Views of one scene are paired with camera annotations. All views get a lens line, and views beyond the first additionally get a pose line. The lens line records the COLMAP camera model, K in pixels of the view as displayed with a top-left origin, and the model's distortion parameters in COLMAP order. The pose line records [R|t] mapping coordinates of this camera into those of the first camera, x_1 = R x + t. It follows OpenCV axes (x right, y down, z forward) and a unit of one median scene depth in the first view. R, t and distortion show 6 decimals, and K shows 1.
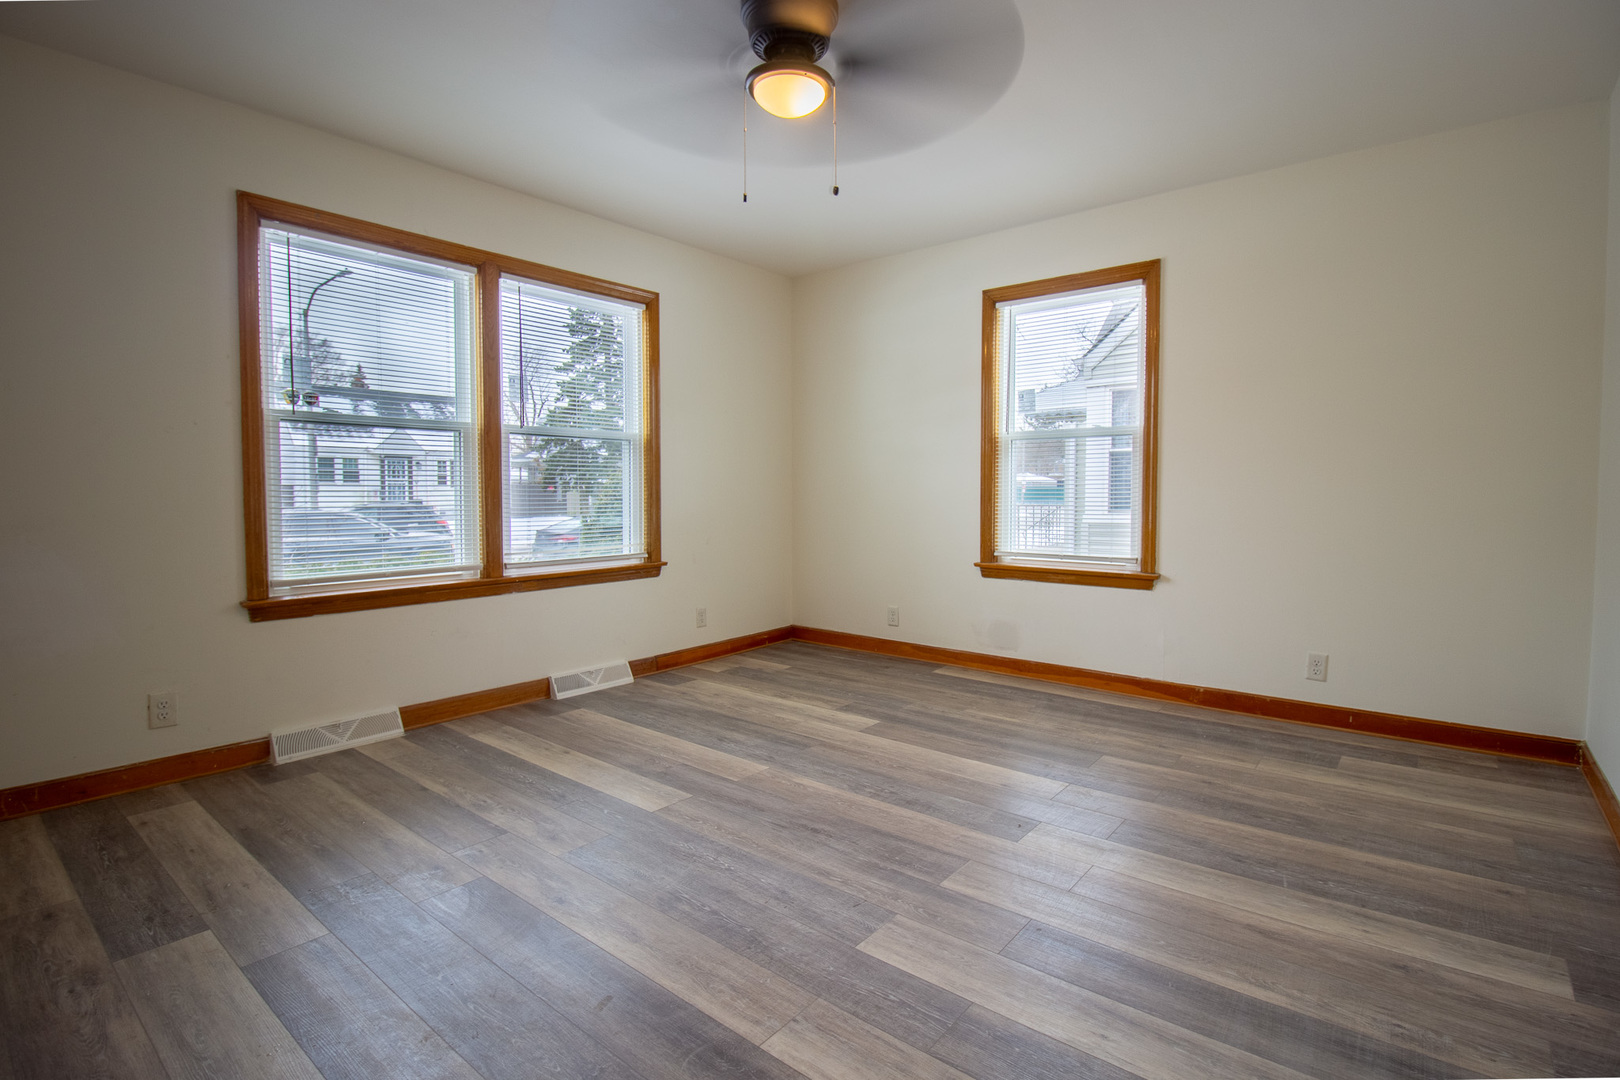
lens RADIAL K [[768.0, 0, 831.2], [0, 768.0, 523.6], [0, 0, 1]] dist [0.000404, -0.013285]
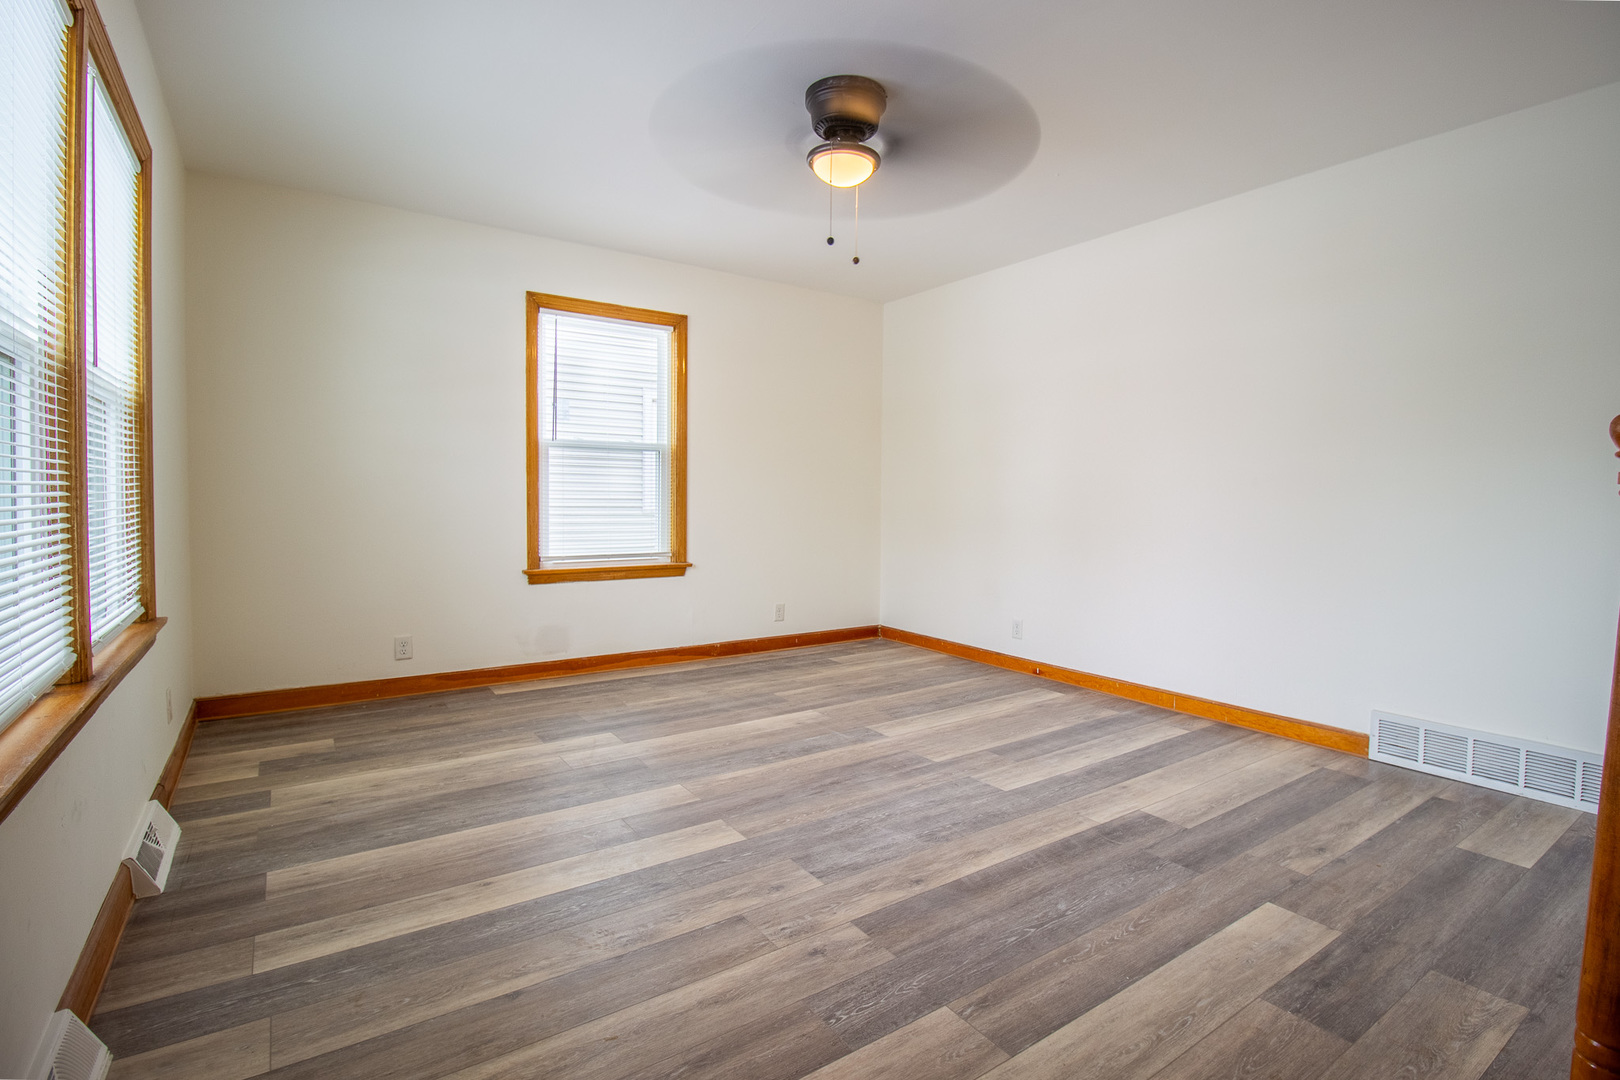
lens RADIAL K [[768.0, 0, 831.2], [0, 768.0, 523.6], [0, 0, 1]] dist [0.000404, -0.013285]
pose [[0.277973, -0.031023, 0.960088, -0.926787], [0.032634, 0.999206, 0.022838, -0.025689], [-0.960034, 0.024983, 0.278765, 0.528402]]
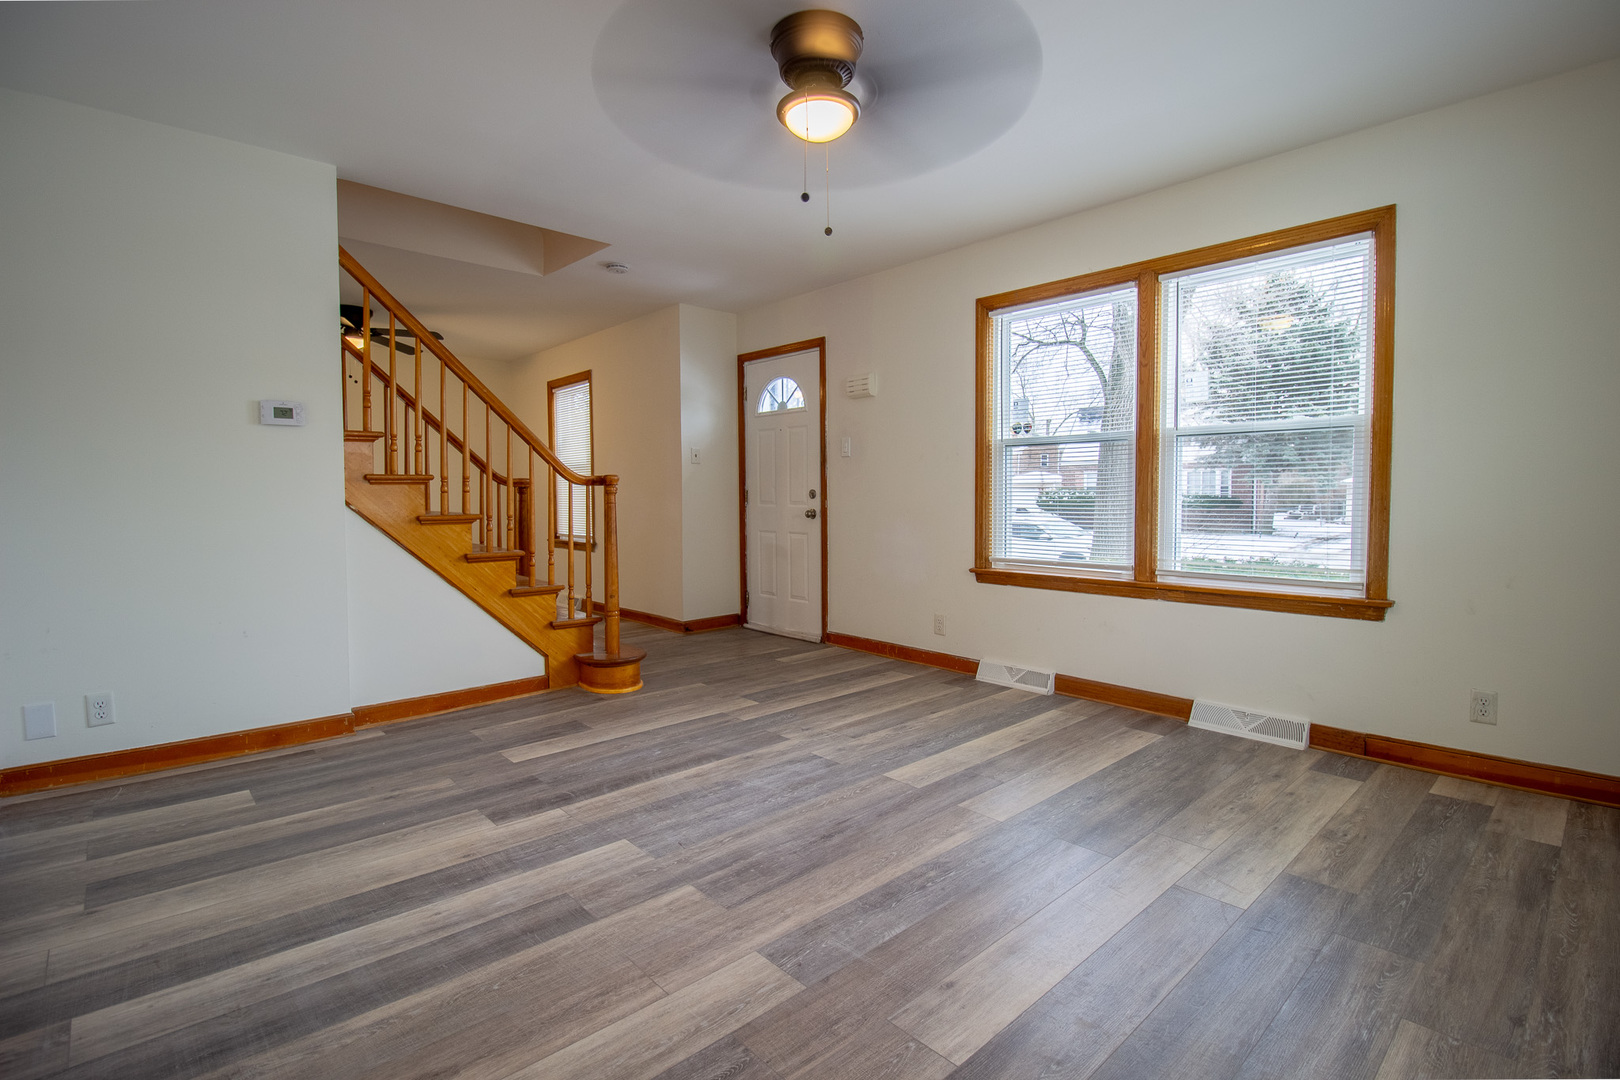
lens RADIAL K [[755.6, 0, 833.1], [0, 755.6, 527.7], [0, 0, 1]] dist [0.000684, -0.015849]
pose [[-0.139086, 0.043039, -0.989345, 0.746617], [-0.041330, 0.997932, 0.049223, -0.040668], [0.989417, 0.047736, -0.137020, 0.897034]]
